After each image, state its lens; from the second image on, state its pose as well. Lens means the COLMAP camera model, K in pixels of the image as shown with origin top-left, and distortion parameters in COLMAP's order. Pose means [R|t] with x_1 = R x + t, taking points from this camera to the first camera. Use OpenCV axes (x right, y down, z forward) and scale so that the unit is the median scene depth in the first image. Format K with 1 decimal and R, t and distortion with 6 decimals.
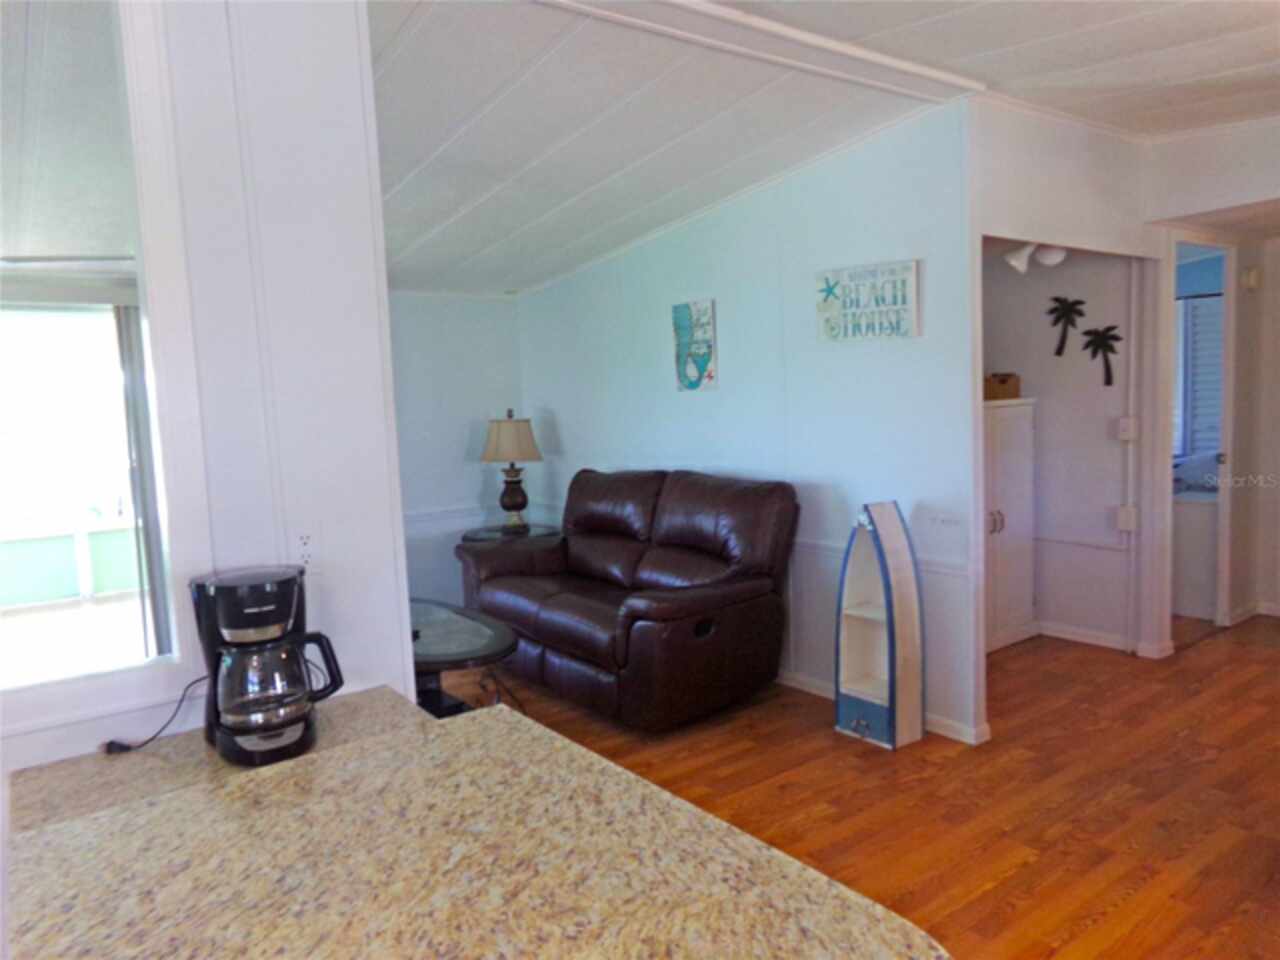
lens RADIAL K [[871.6, 0, 640.0], [0, 871.6, 480.0], [0, 0, 1]] dist [-0.004203, -0.004101]
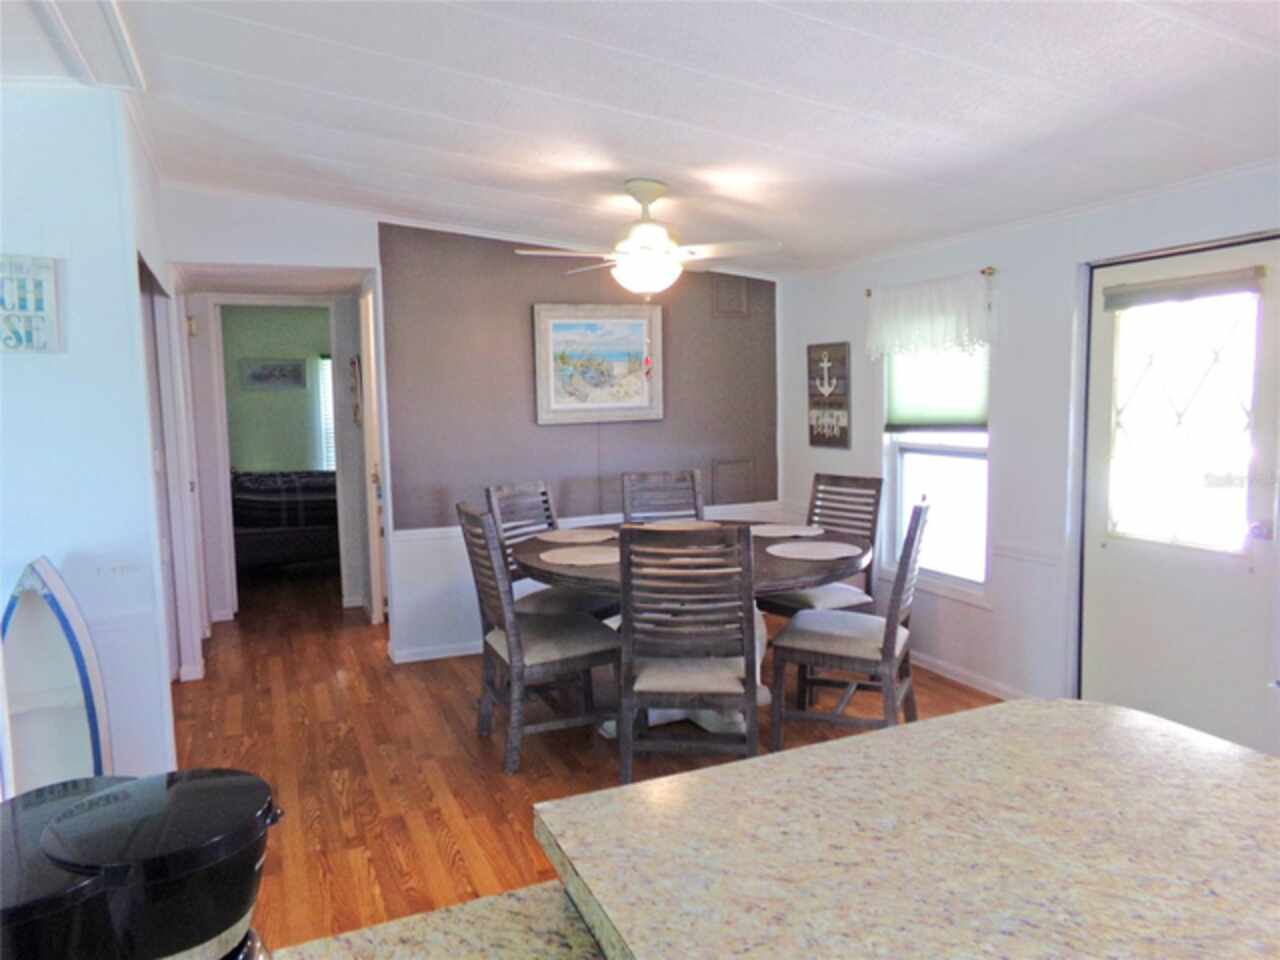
lens RADIAL K [[848.5, 0, 640.0], [0, 848.5, 480.0], [0, 0, 1]] dist [-0.004626, 0.001999]
pose [[0.259221, -0.065887, 0.963568, -0.304584], [0.112790, 0.992909, 0.037550, -0.012079], [-0.959210, 0.098947, 0.264814, 0.260647]]
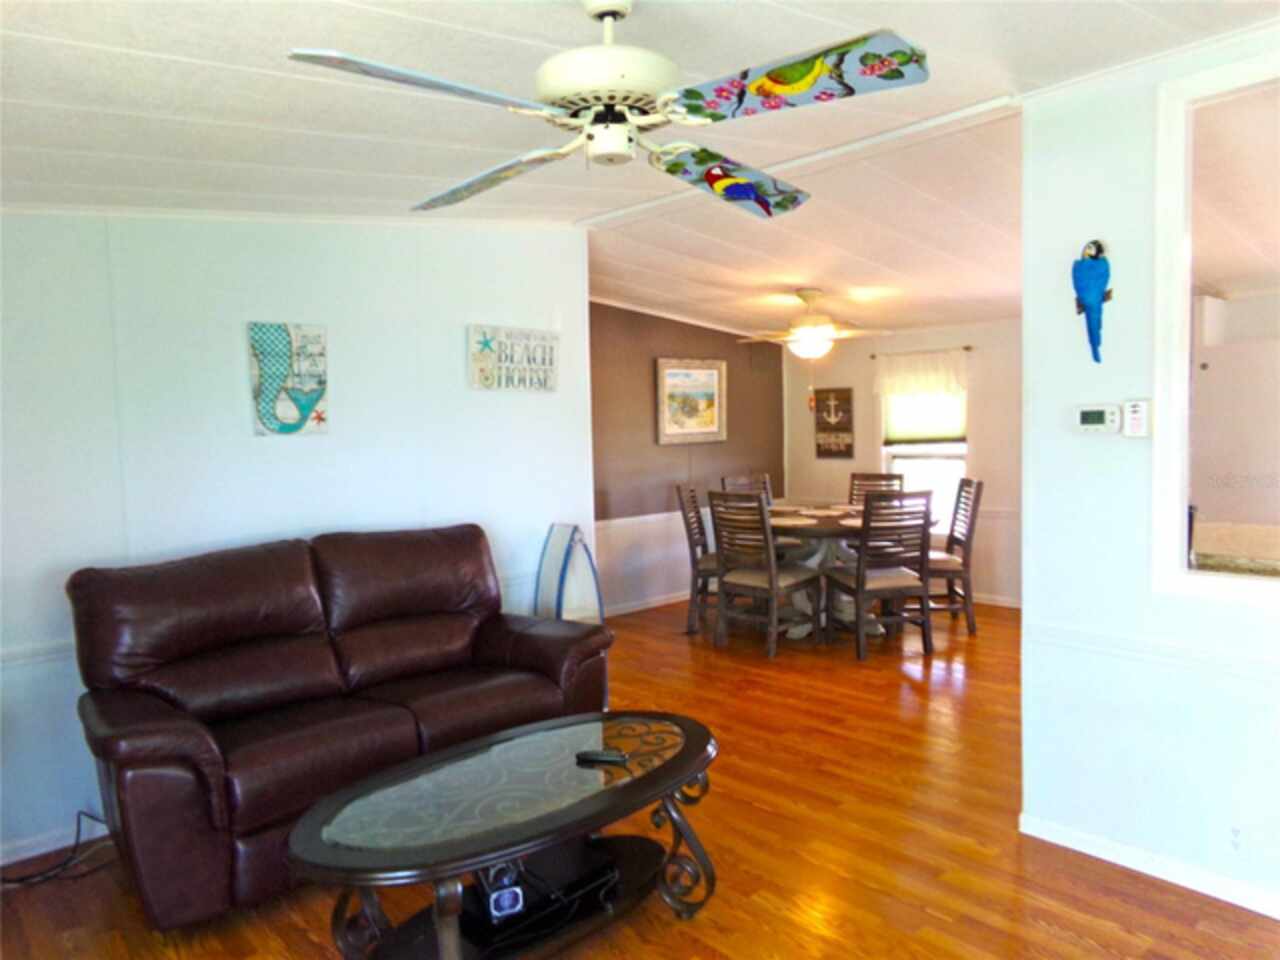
lens RADIAL K [[848.5, 0, 640.0], [0, 848.5, 480.0], [0, 0, 1]] dist [-0.004626, 0.001999]
pose [[-0.066771, -0.024883, 0.997458, -0.897413], [0.134186, 0.990383, 0.033689, -0.058471], [-0.988704, 0.136094, -0.062790, 0.926897]]
